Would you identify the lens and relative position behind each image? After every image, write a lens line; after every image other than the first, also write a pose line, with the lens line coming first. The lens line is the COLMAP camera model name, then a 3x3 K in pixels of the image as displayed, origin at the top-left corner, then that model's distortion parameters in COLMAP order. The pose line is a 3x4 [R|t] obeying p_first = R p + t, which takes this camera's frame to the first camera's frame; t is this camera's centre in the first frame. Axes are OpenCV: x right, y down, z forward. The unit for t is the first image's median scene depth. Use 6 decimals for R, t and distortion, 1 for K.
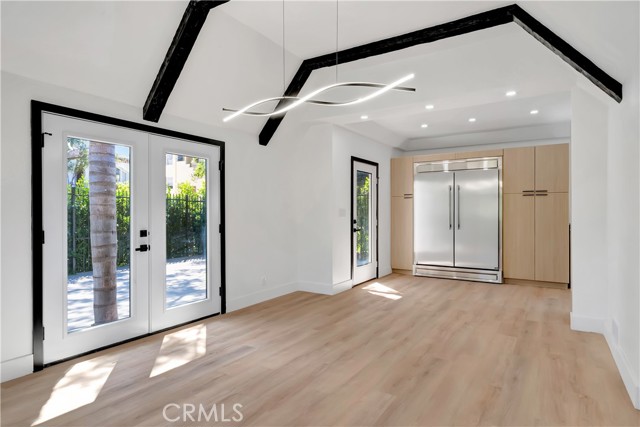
lens RADIAL K [[361.3, 0, 320.0], [0, 361.3, 213.5], [0, 0, 1]] dist [0.000291, 0.000289]
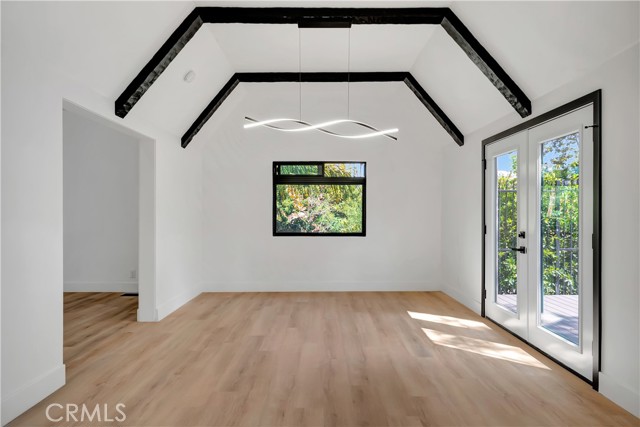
lens RADIAL K [[393.5, 0, 320.0], [0, 393.5, 213.5], [0, 0, 1]] dist [0.020445, -0.000335]
pose [[-0.842443, 0.004660, -0.538766, 0.603356], [0.002722, 0.999987, 0.004394, -0.010876], [0.538779, 0.002235, -0.842444, 1.756990]]
